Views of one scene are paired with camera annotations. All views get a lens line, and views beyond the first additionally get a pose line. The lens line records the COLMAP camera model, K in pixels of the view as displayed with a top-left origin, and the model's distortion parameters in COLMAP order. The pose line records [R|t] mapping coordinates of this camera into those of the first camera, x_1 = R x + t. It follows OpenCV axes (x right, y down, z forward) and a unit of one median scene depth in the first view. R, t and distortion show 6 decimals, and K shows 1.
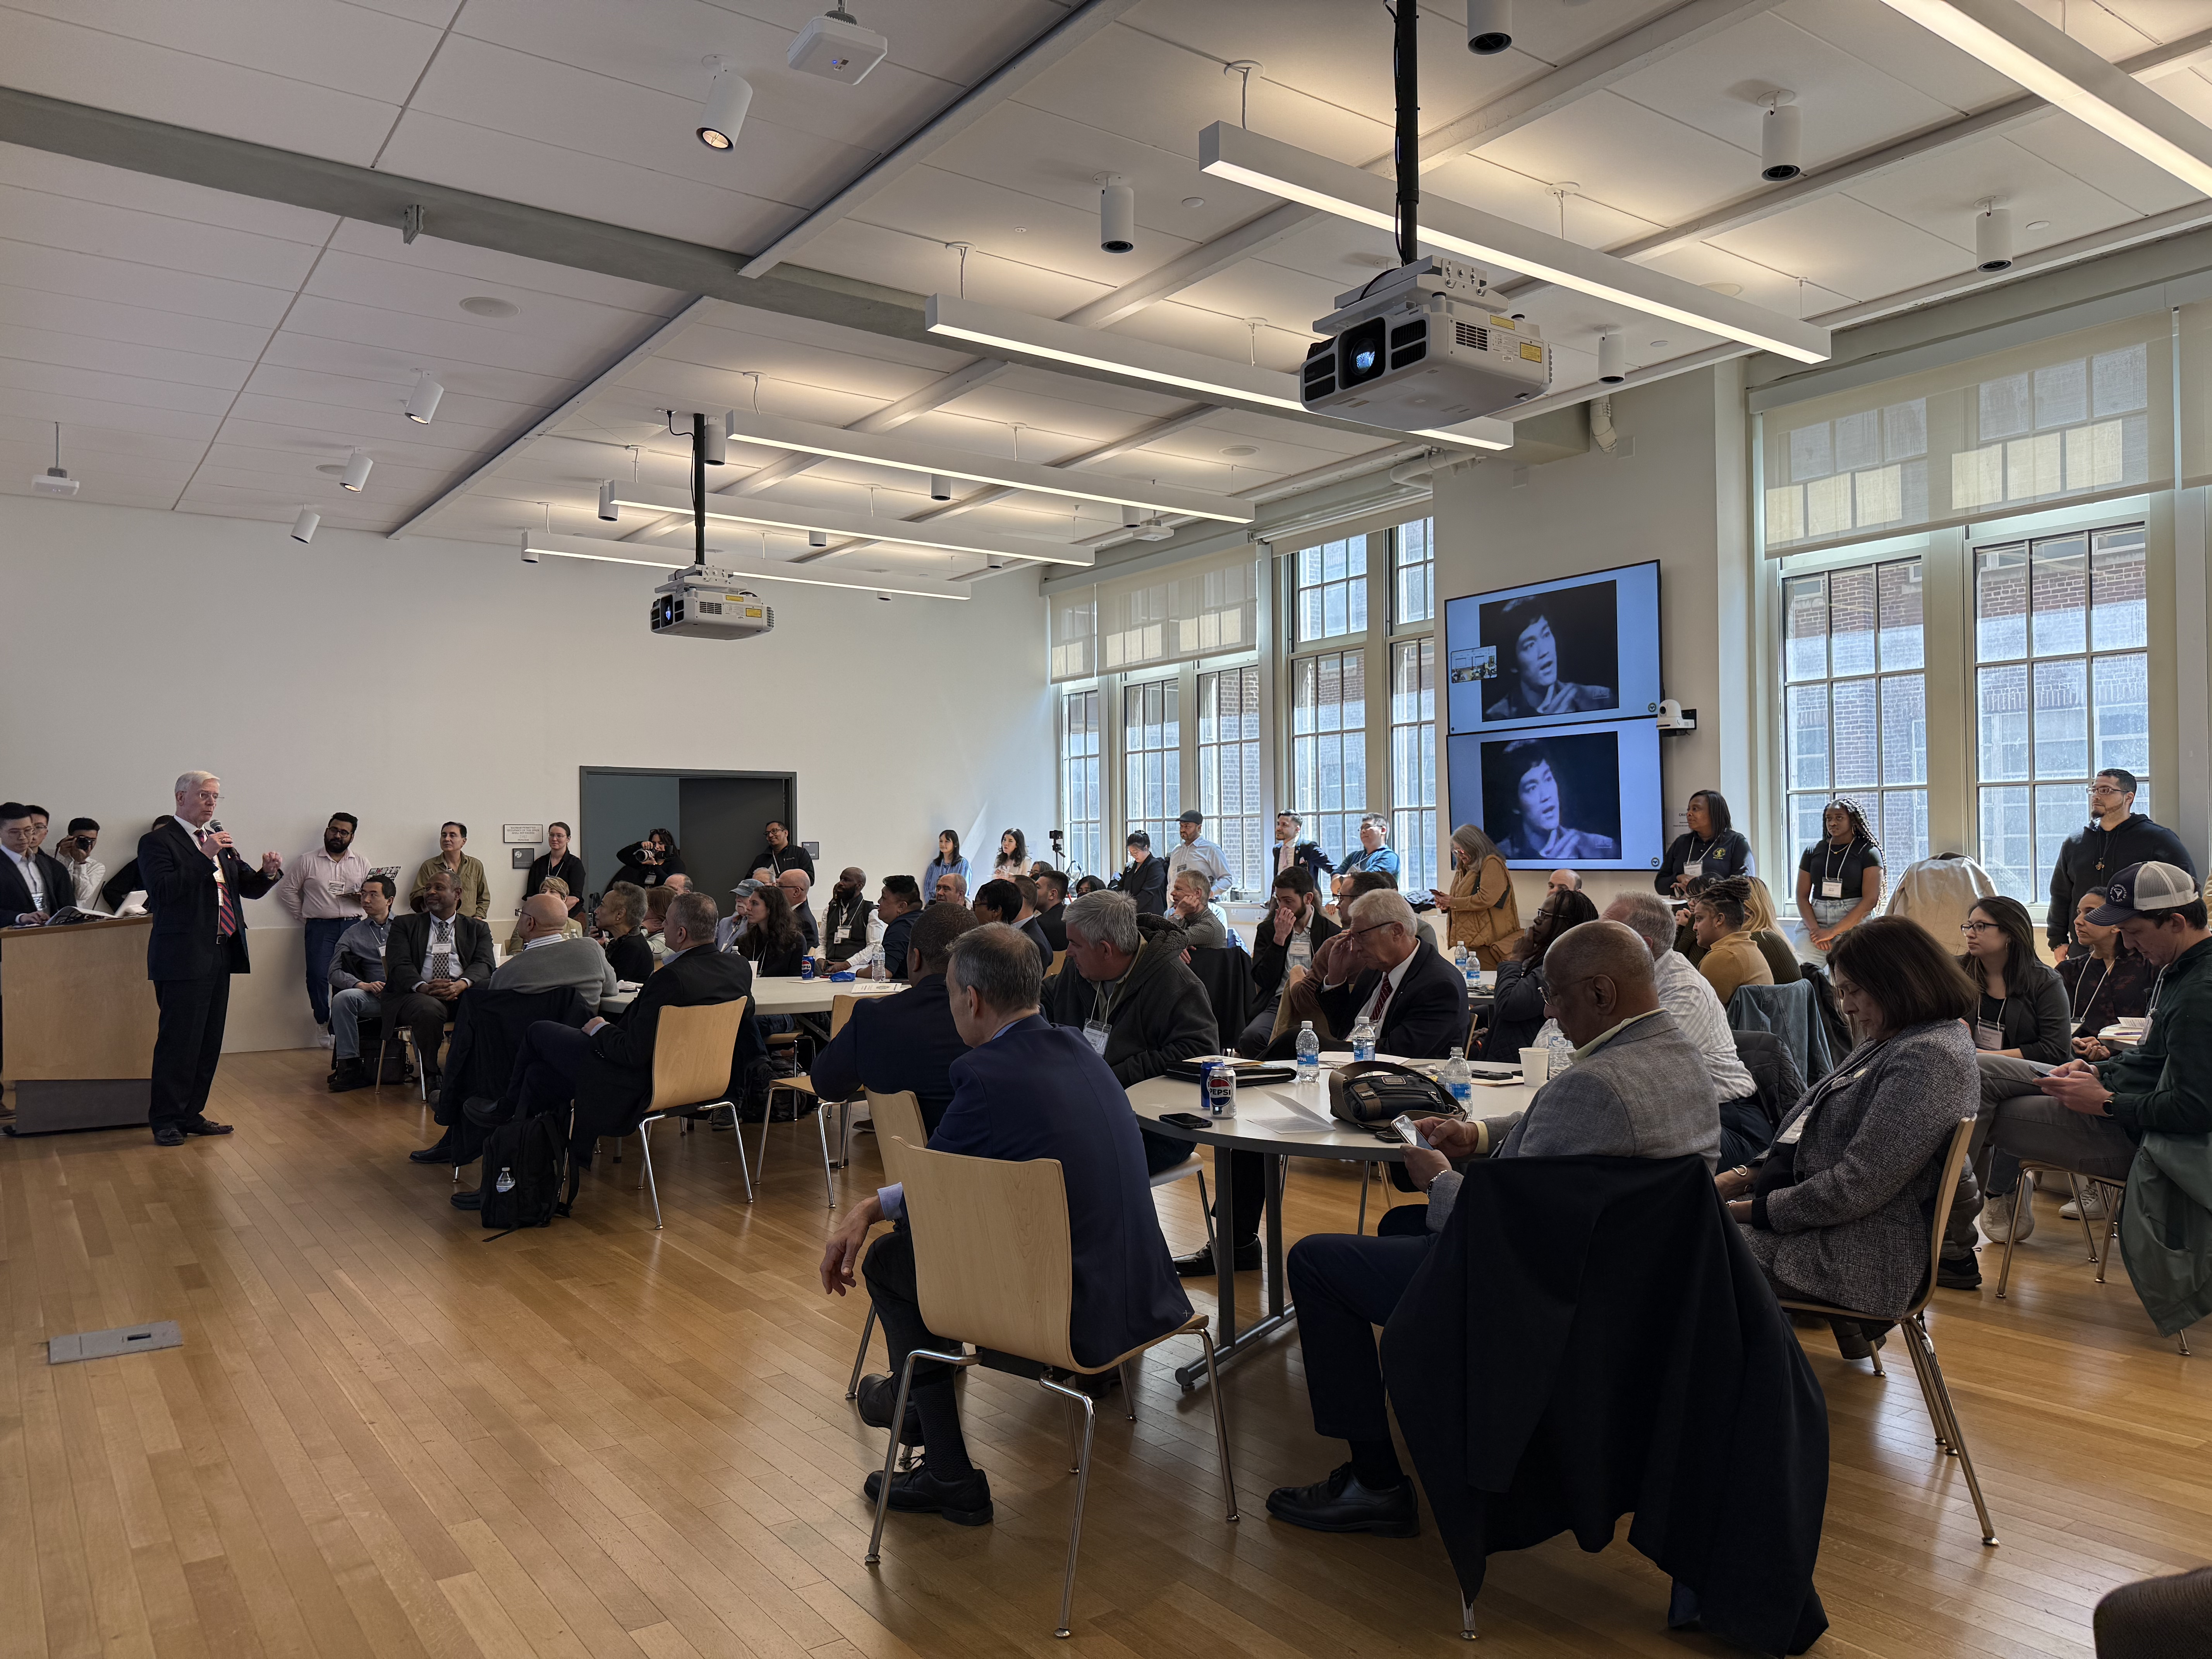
lens RADIAL K [[1578.1, 0, 1117.8], [0, 1578.1, 846.6], [0, 0, 1]] dist [0.064403, -0.053981]
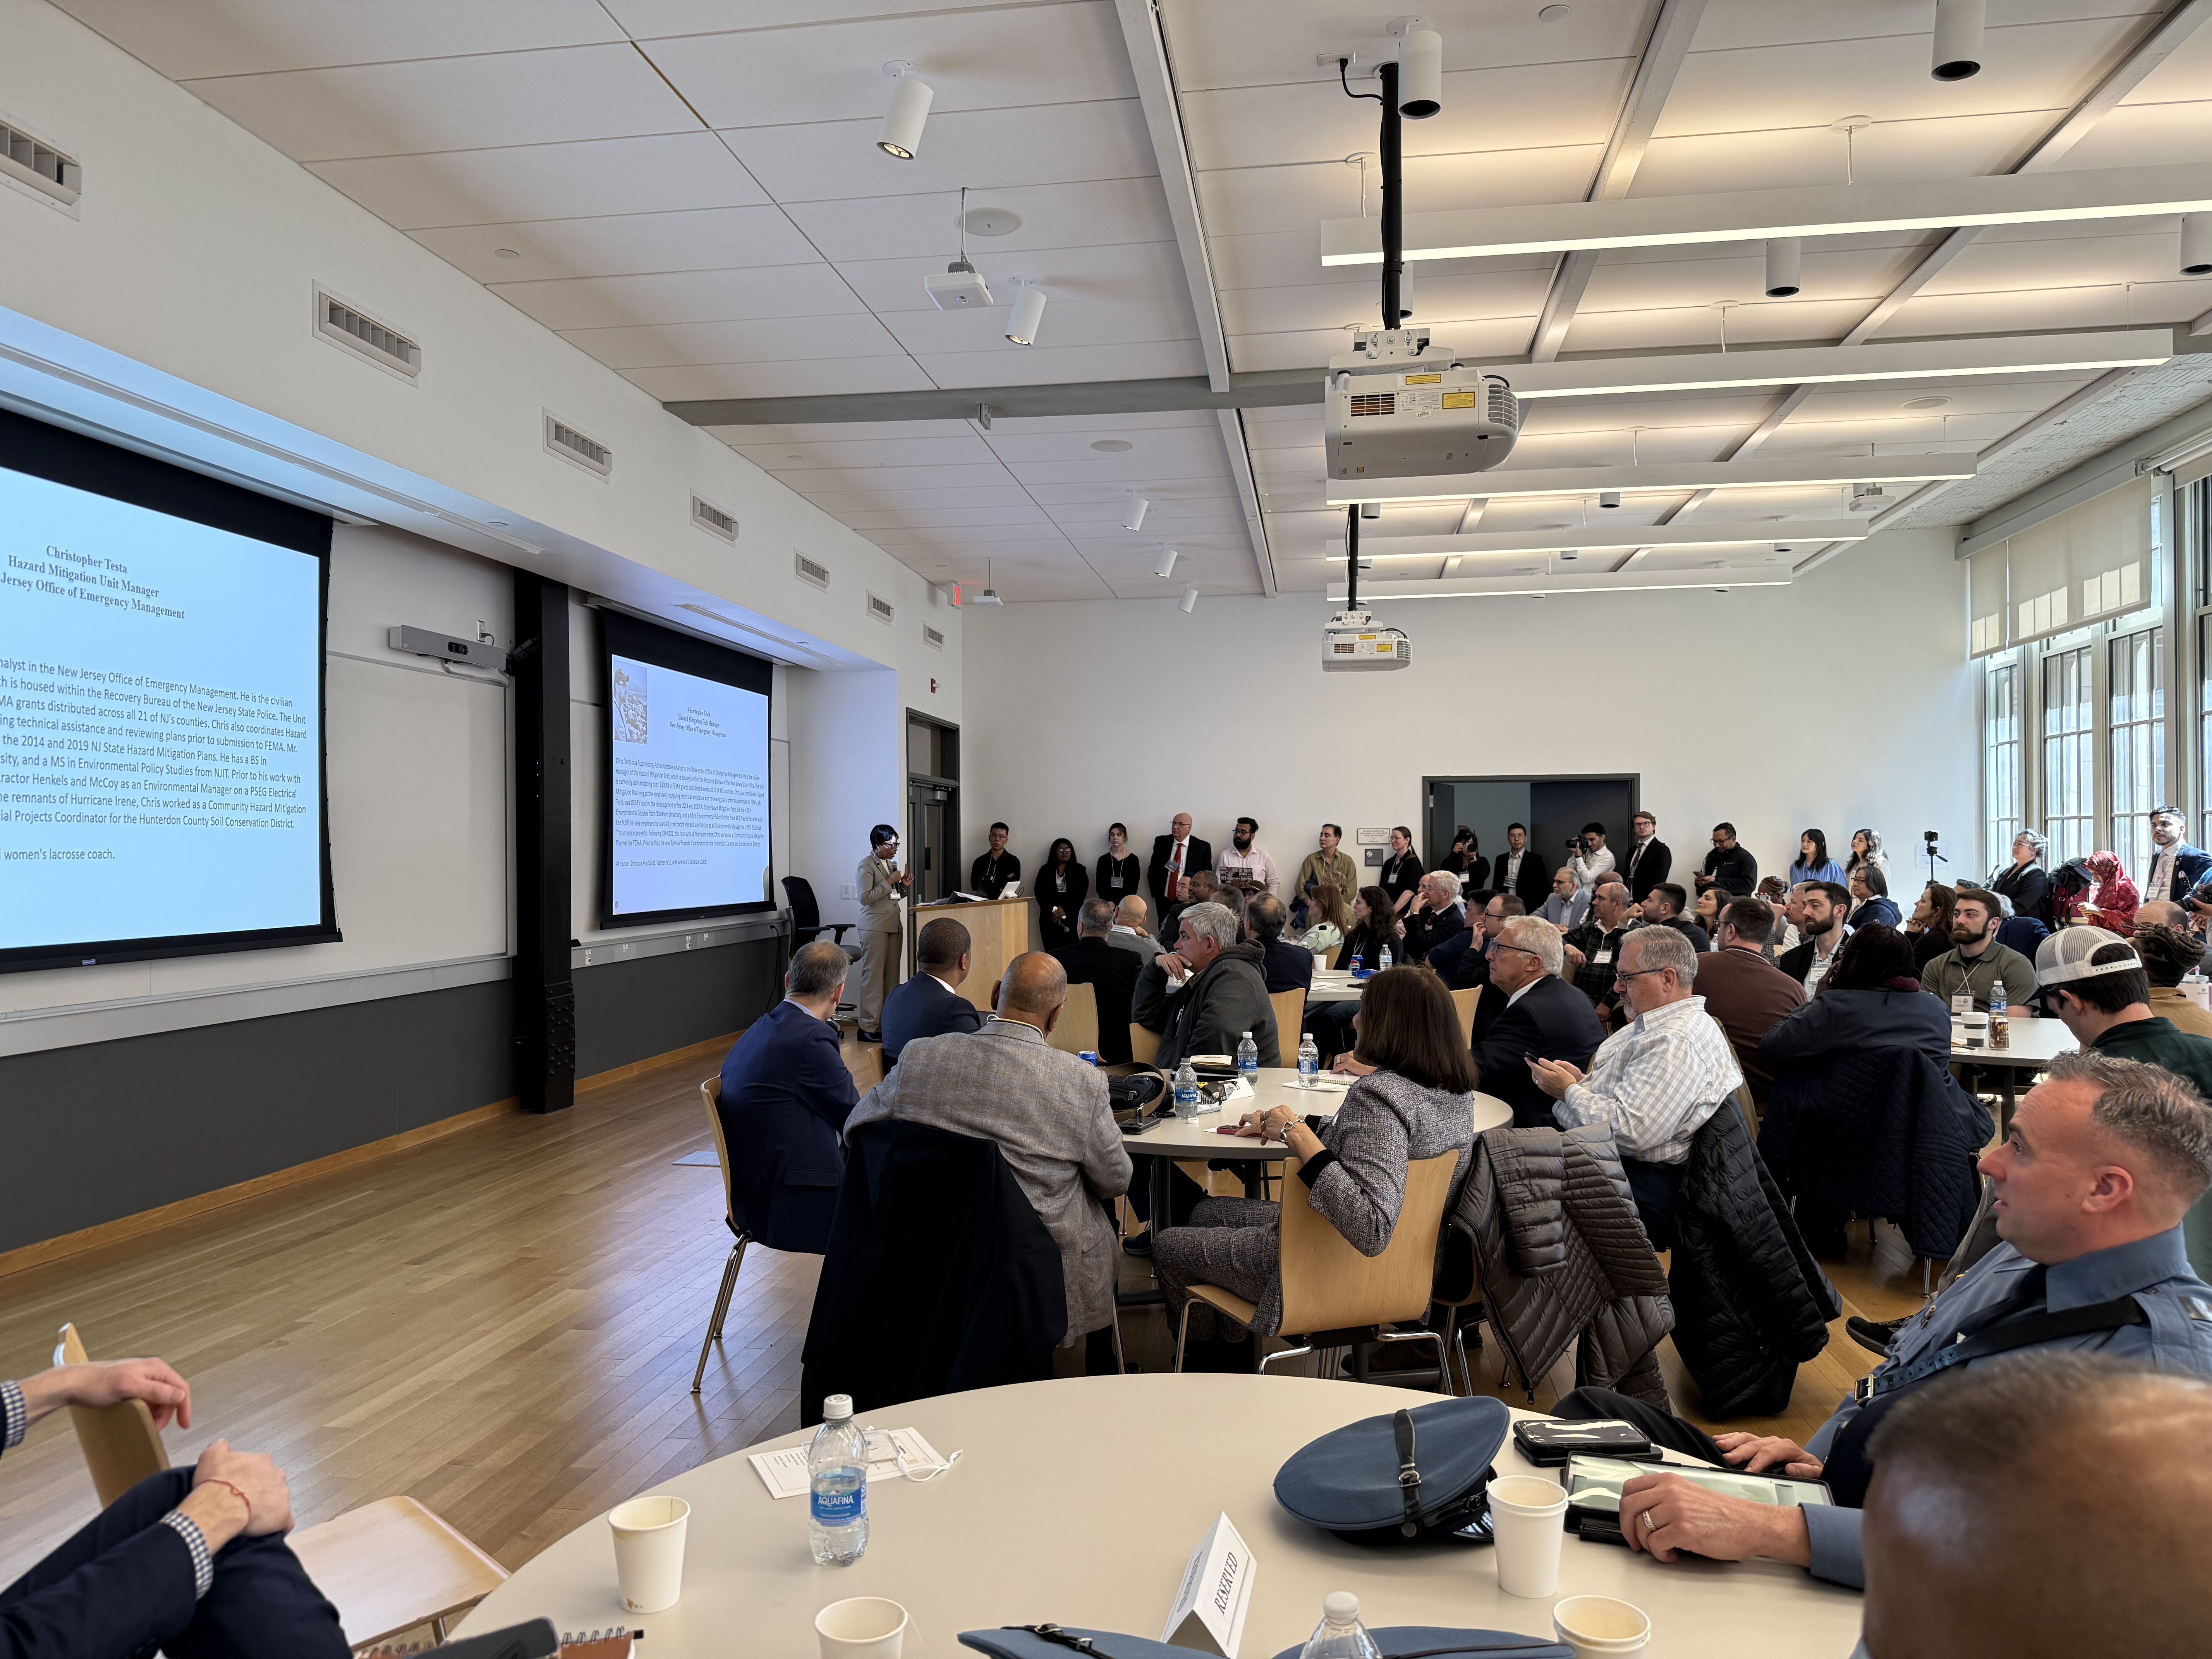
lens RADIAL K [[1578.1, 0, 1108.9], [0, 1578.1, 847.0], [0, 0, 1]] dist [0.064403, -0.053981]
pose [[0.711468, 0.007510, -0.702678, 0.418415], [0.000551, 0.999937, 0.011245, -0.017923], [0.702718, -0.008388, 0.711419, 0.057052]]
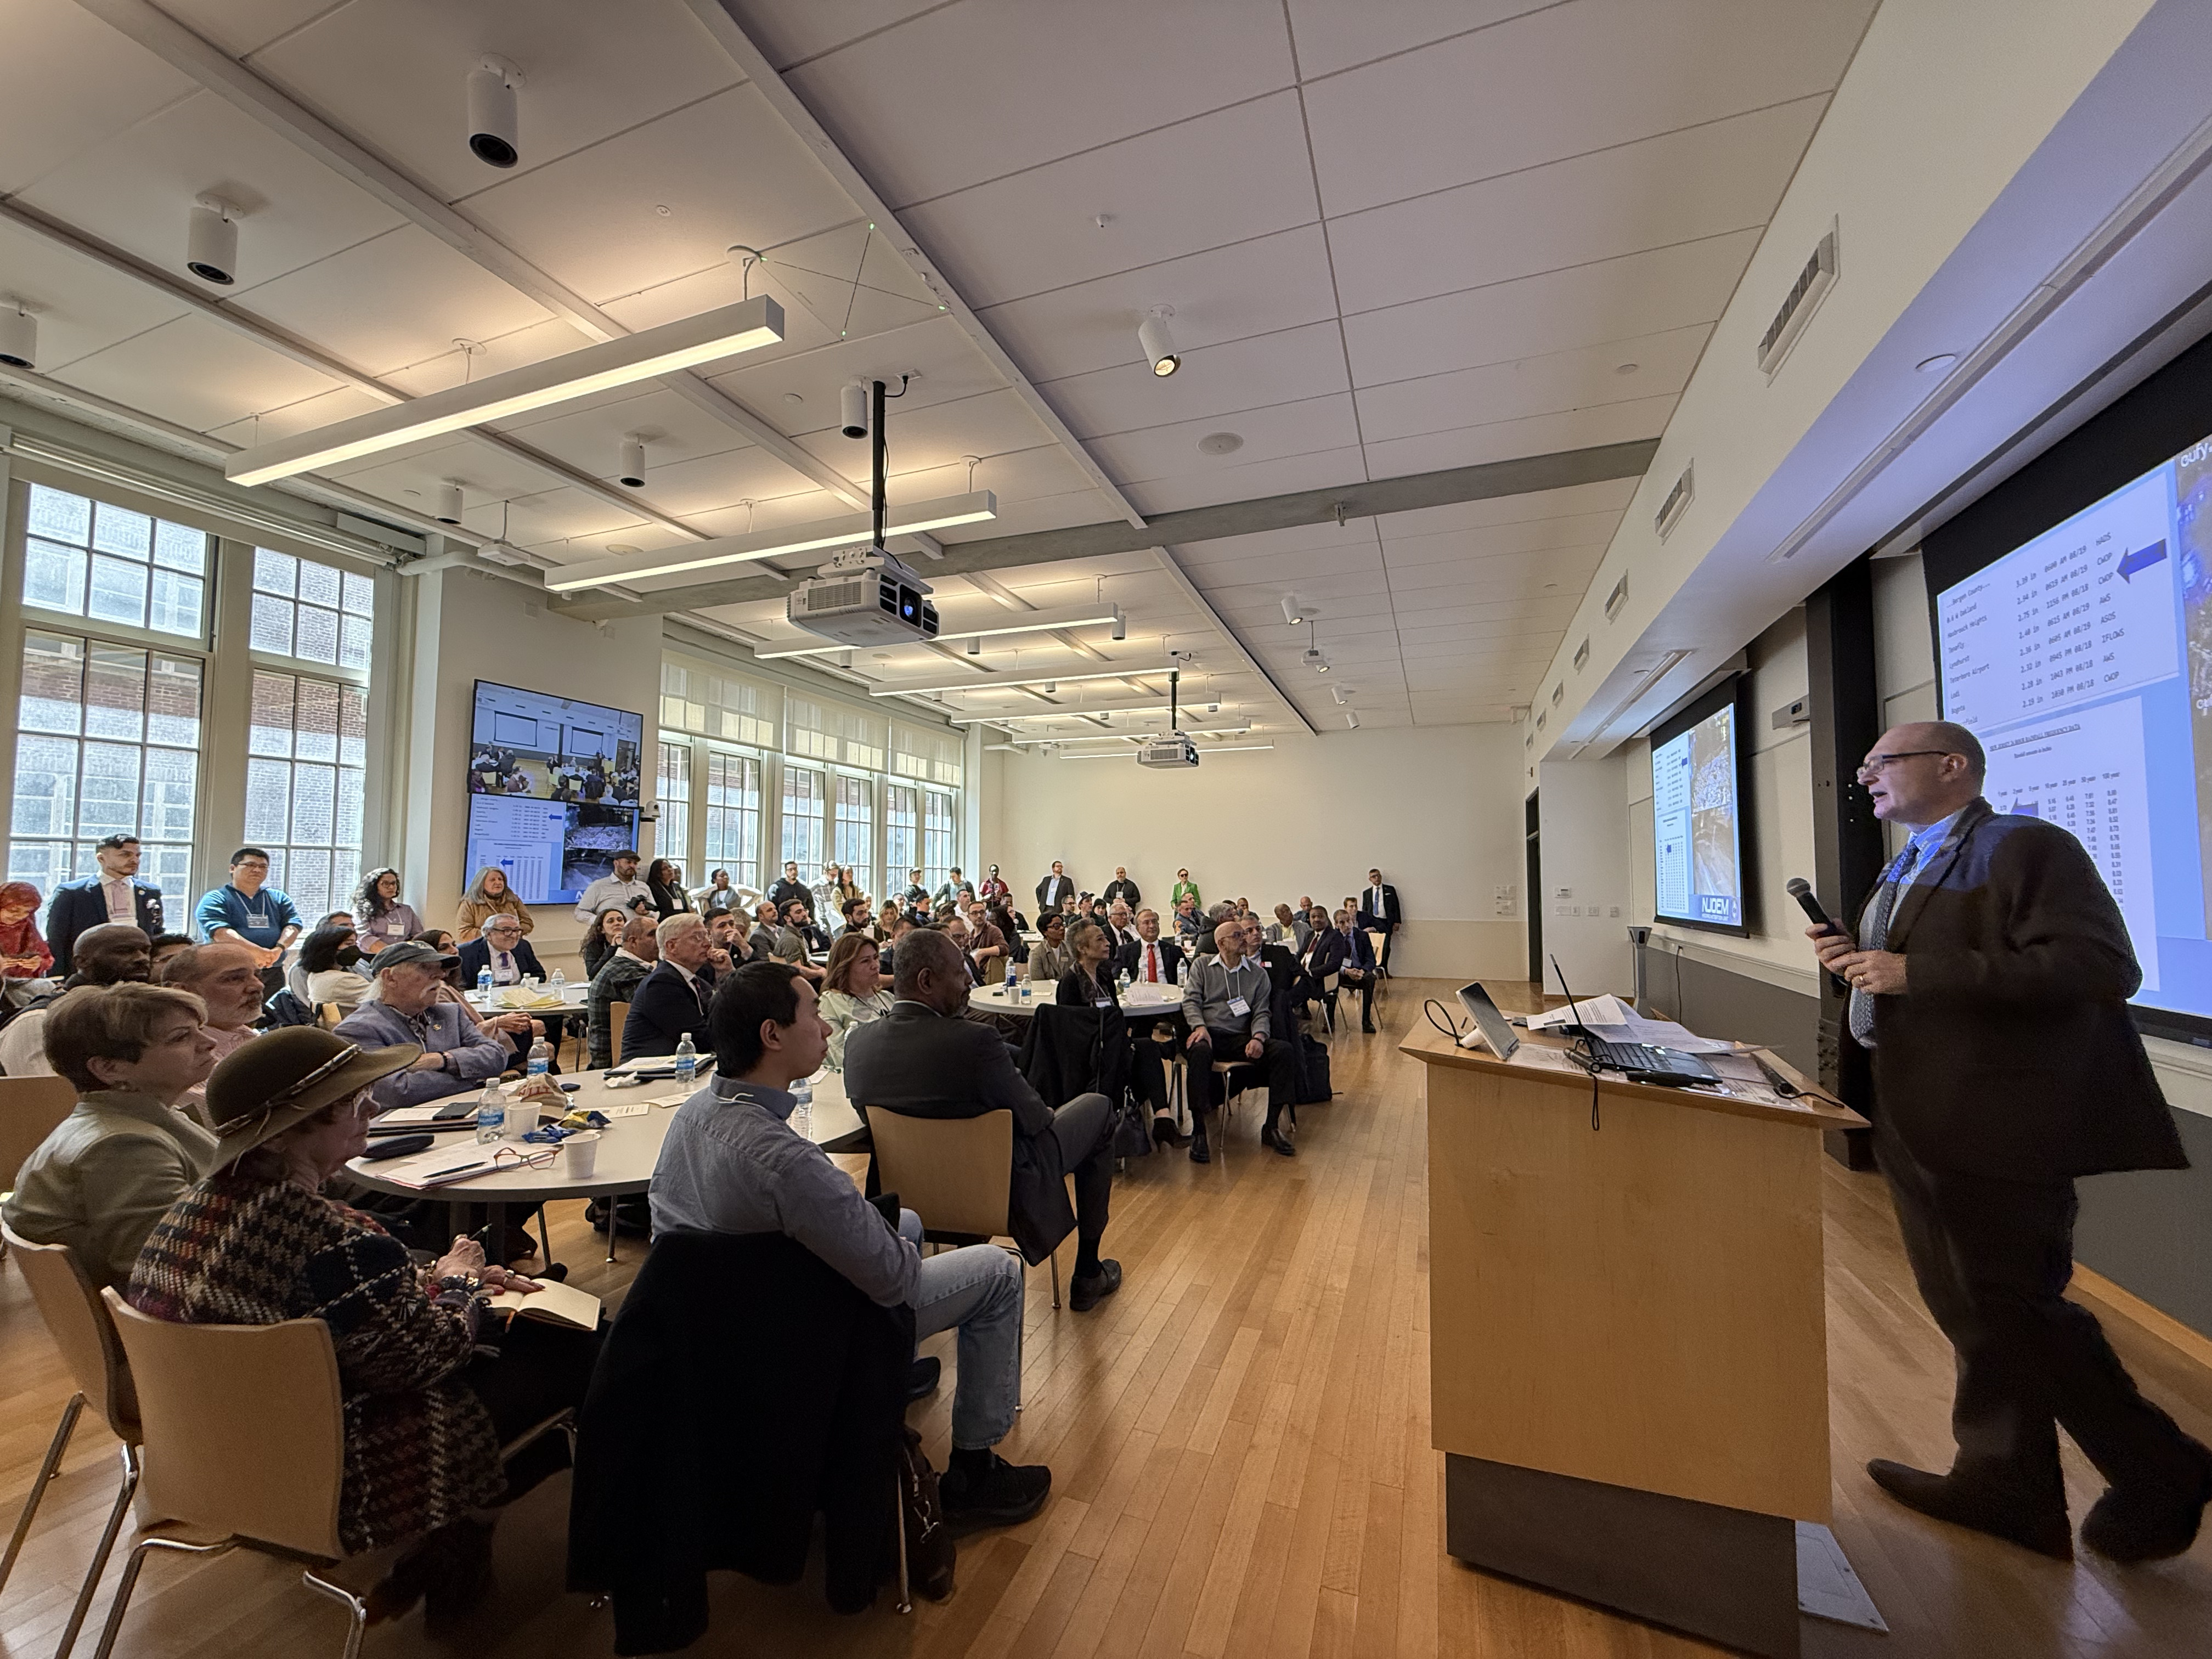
lens RADIAL K [[883.6, 0, 1099.1], [0, 883.6, 829.8], [0, 0, 1]] dist [-0.001253, -0.000063]
pose [[-0.532801, 0.047790, 0.844890, -0.719040], [-0.016870, 0.997606, -0.067066, -0.008204], [-0.846072, -0.049986, -0.530719, 1.148630]]
